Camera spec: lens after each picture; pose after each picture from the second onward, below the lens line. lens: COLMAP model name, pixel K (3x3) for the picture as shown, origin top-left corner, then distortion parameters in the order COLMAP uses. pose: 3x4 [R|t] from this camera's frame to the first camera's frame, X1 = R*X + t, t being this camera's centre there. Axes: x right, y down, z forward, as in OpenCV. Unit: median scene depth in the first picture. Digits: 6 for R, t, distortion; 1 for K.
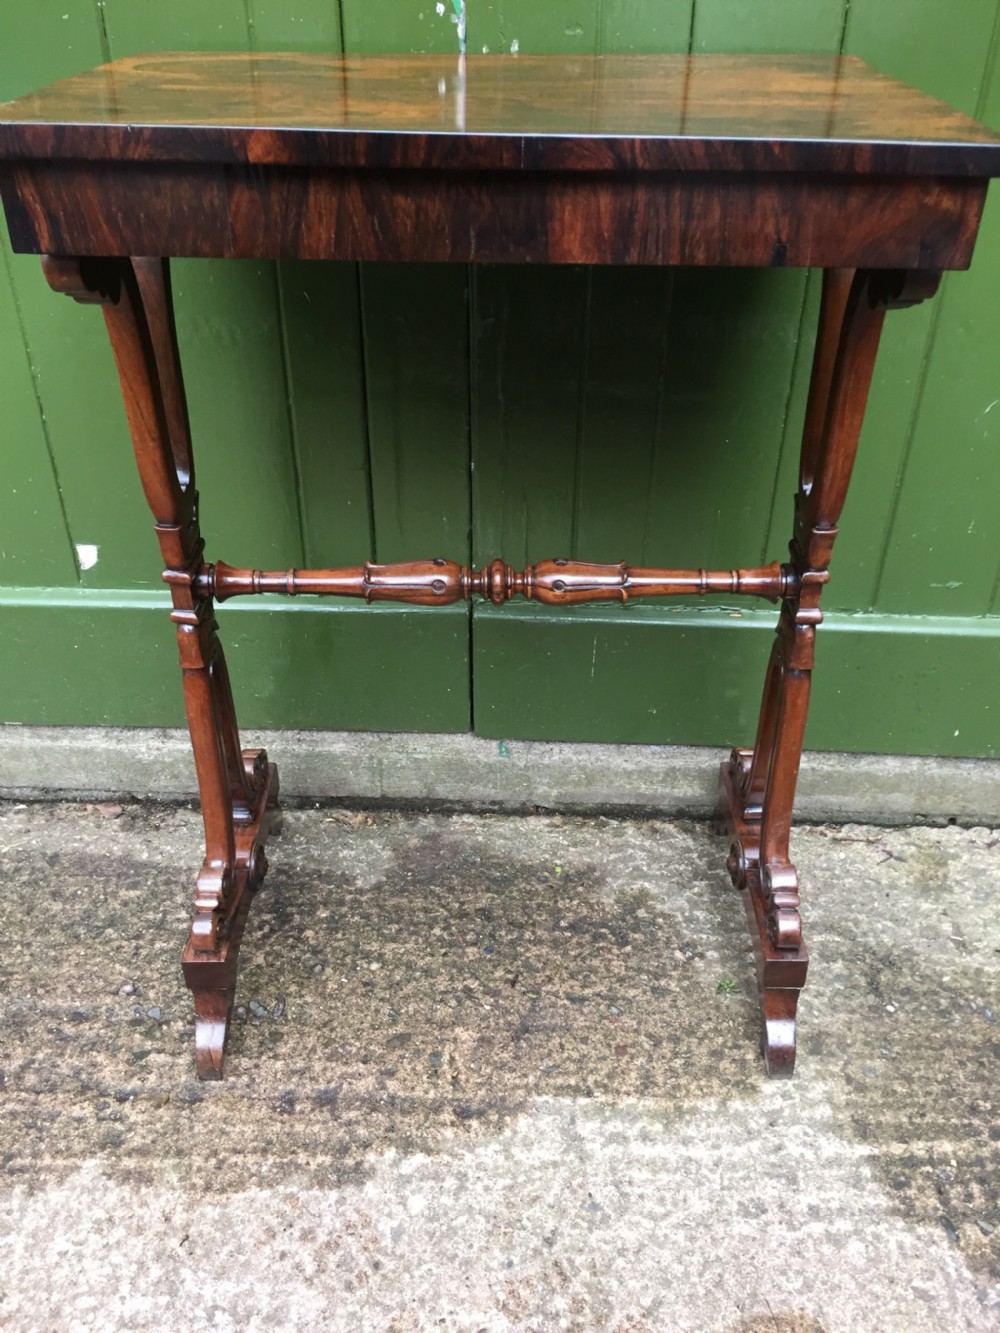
lens RADIAL K [[1144.9, 0, 505.8], [0, 1144.9, 668.6], [0, 0, 1]] dist [0.087346, -0.128595]
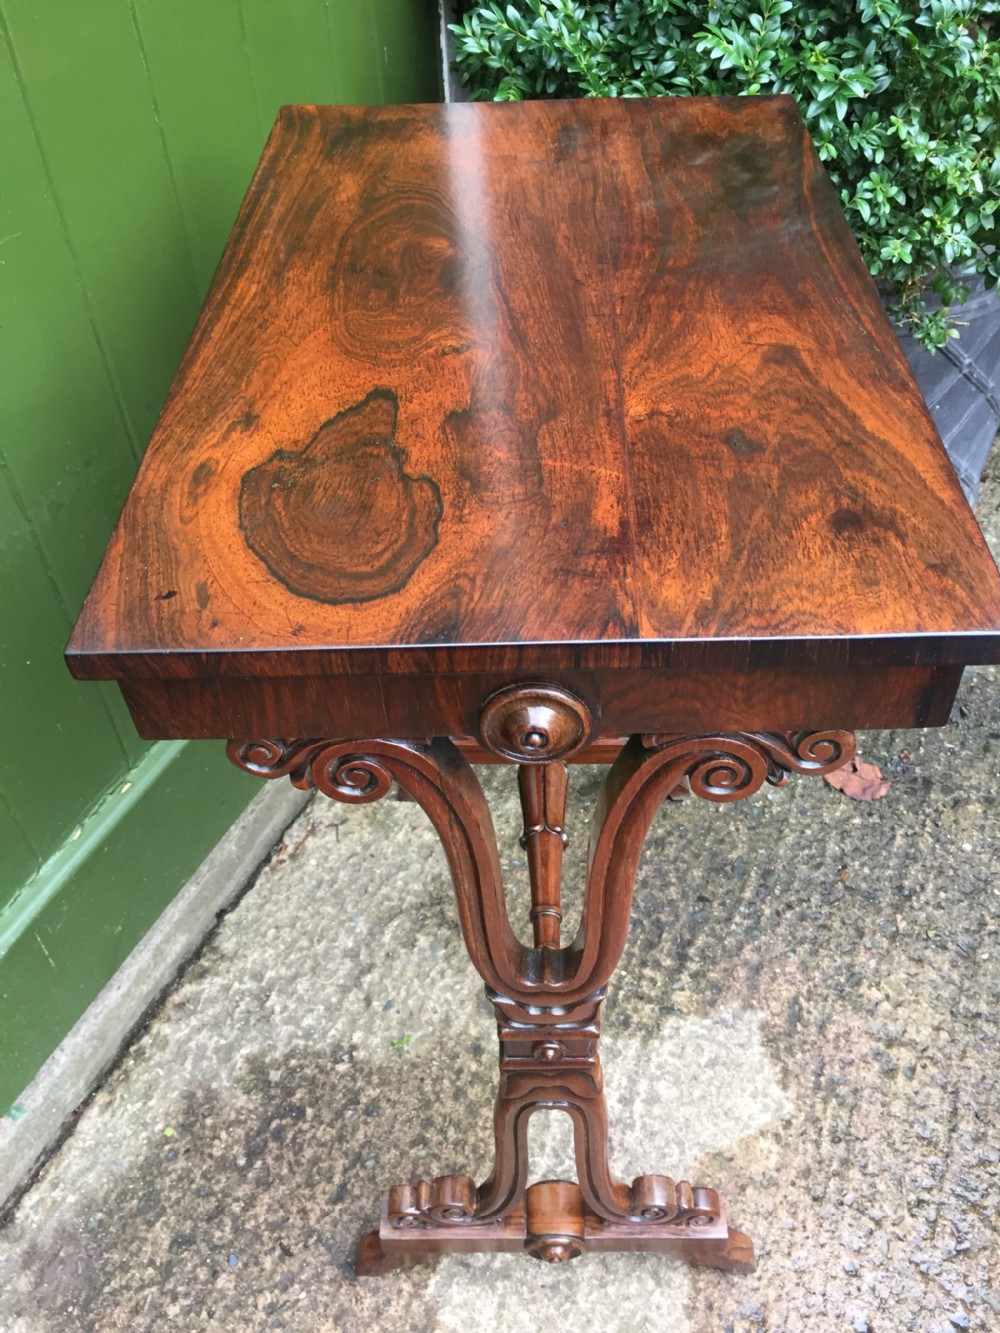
lens RADIAL K [[1144.9, 0, 502.4], [0, 1144.9, 671.4], [0, 0, 1]] dist [0.087346, -0.128595]
pose [[0.392773, -0.679075, 0.620151, -0.183675], [0.539050, 0.716355, 0.443012, -0.367701], [-0.745087, 0.160289, 0.647420, 0.215177]]
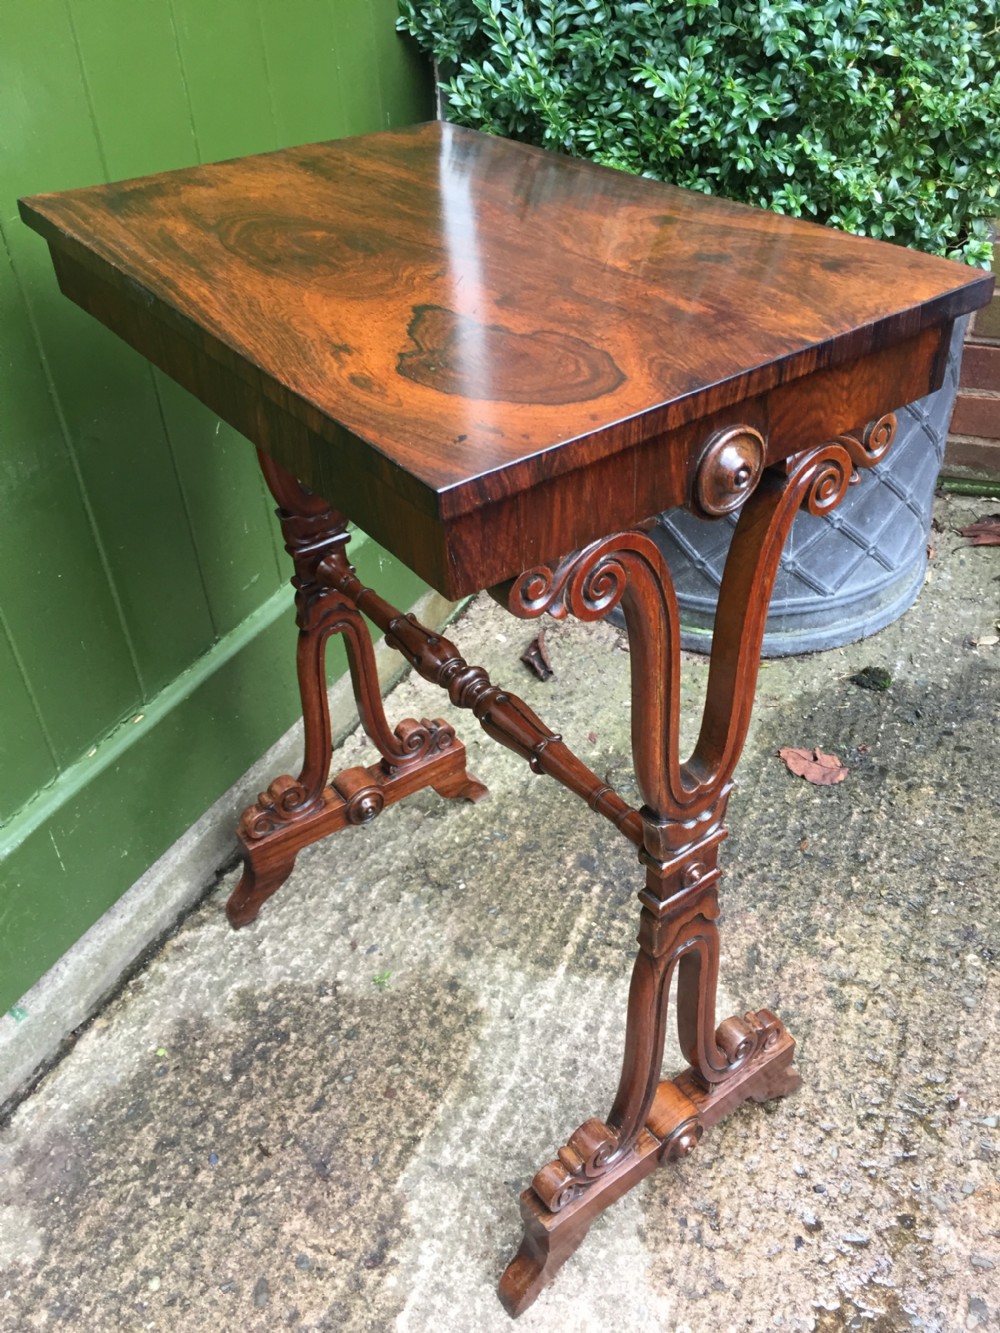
lens RADIAL K [[1144.9, 0, 502.7], [0, 1144.9, 669.9], [0, 0, 1]] dist [0.087346, -0.128595]
pose [[0.412758, -0.575341, 0.706126, -0.362225], [0.540921, 0.778568, 0.318177, -0.238015], [-0.732827, 0.250628, 0.632574, 0.152359]]
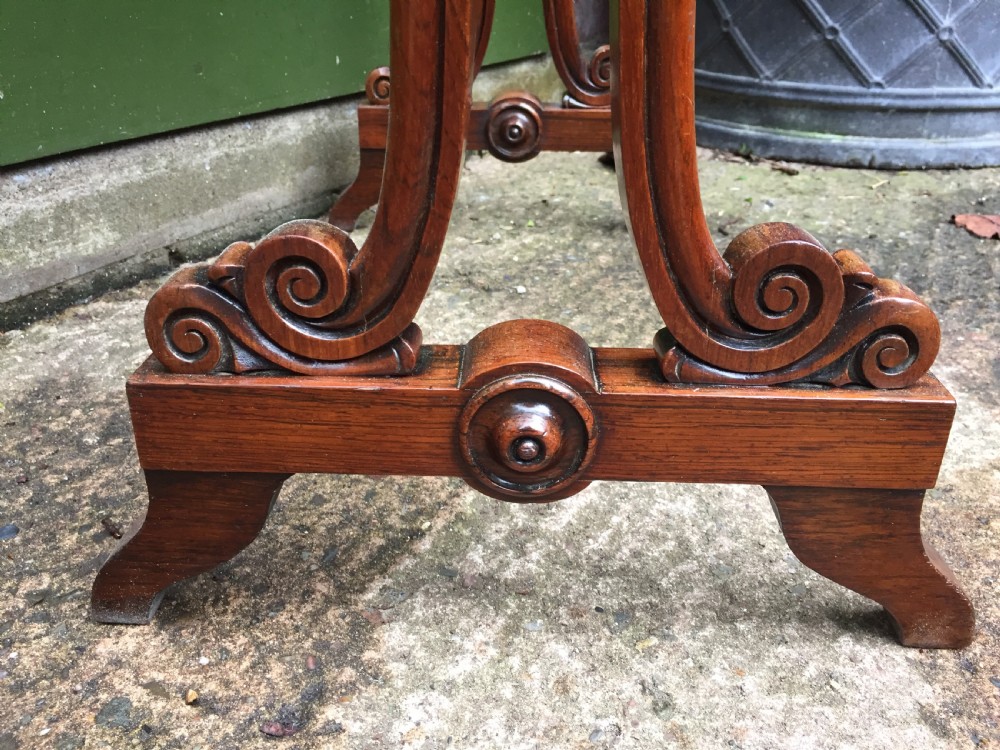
lens RADIAL K [[858.9, 0, 501.8], [0, 858.9, 378.7], [0, 0, 1]] dist [0.087346, -0.128595]
pose [[0.474877, -0.409378, 0.779039, -0.171913], [0.483453, 0.861035, 0.157769, 0.241579], [-0.735367, 0.301708, 0.606801, 0.651853]]
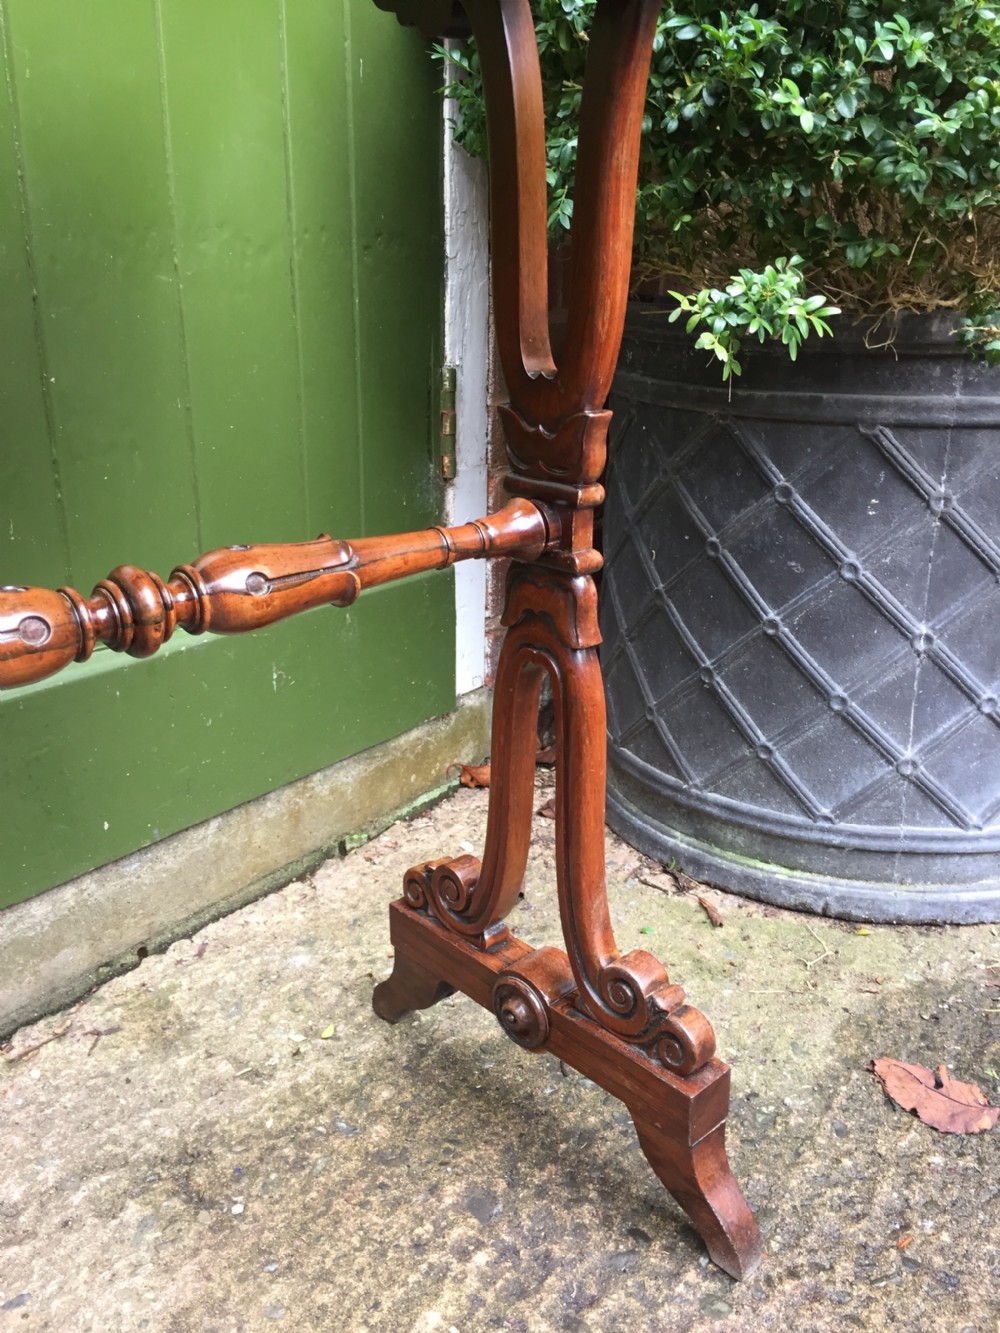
lens RADIAL K [[1144.9, 0, 502.4], [0, 1144.9, 672.6], [0, 0, 1]] dist [0.087346, -0.128595]
pose [[0.562686, -0.276592, 0.779026, -0.005269], [0.451945, 0.891993, -0.009737, 0.099061], [-0.692193, 0.357556, 0.626916, 0.382420]]
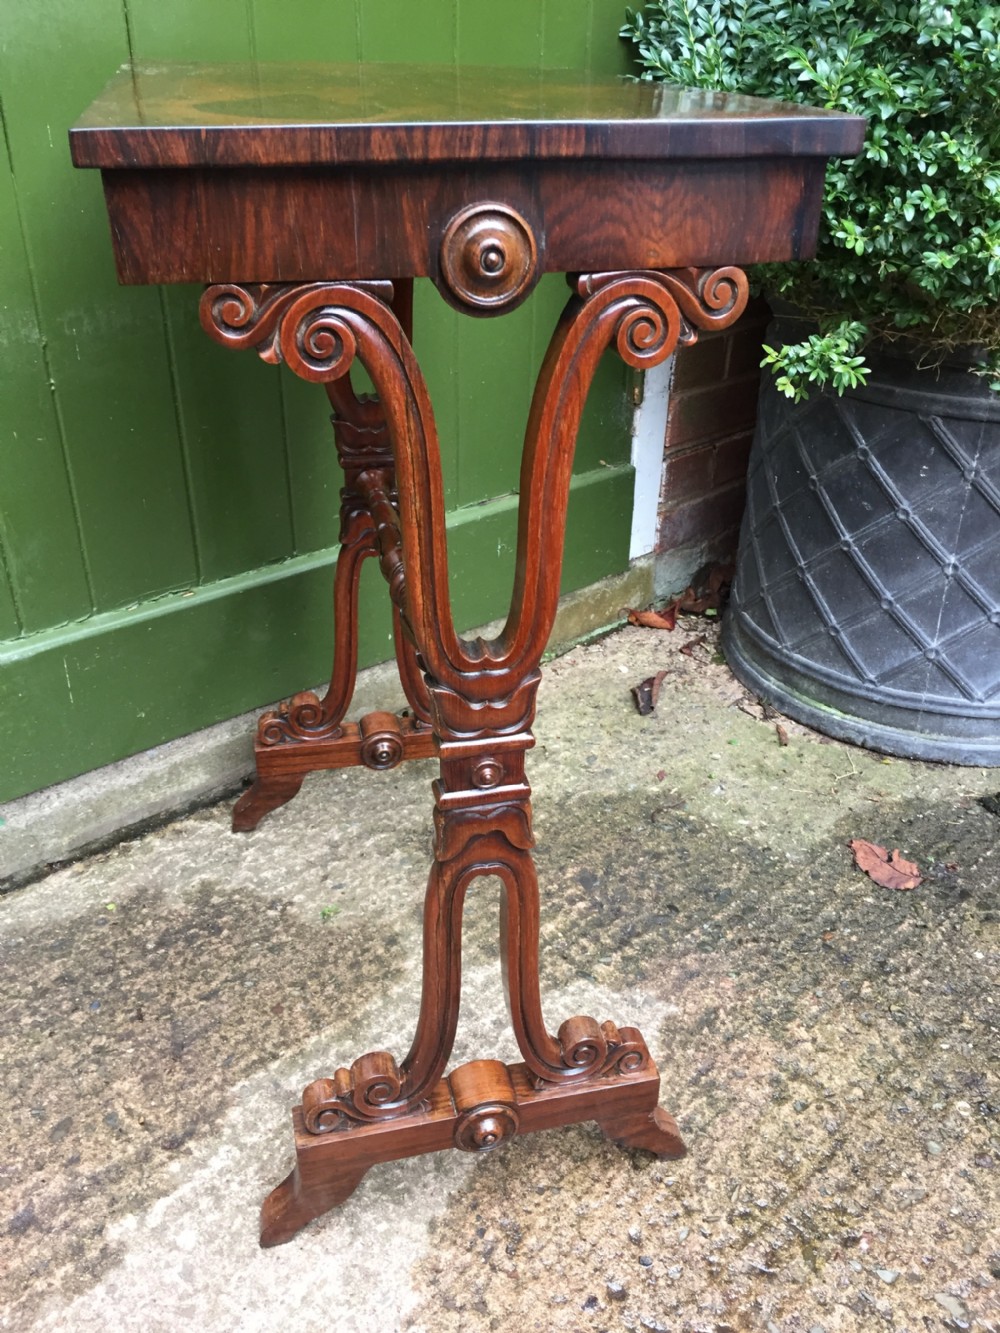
lens RADIAL K [[1144.9, 0, 505.9], [0, 1144.9, 670.2], [0, 0, 1]] dist [0.087346, -0.128595]
pose [[0.731430, -0.341030, 0.590515, -0.241762], [0.368886, 0.926198, 0.077977, 0.044684], [-0.573526, 0.160798, 0.803251, 0.012146]]
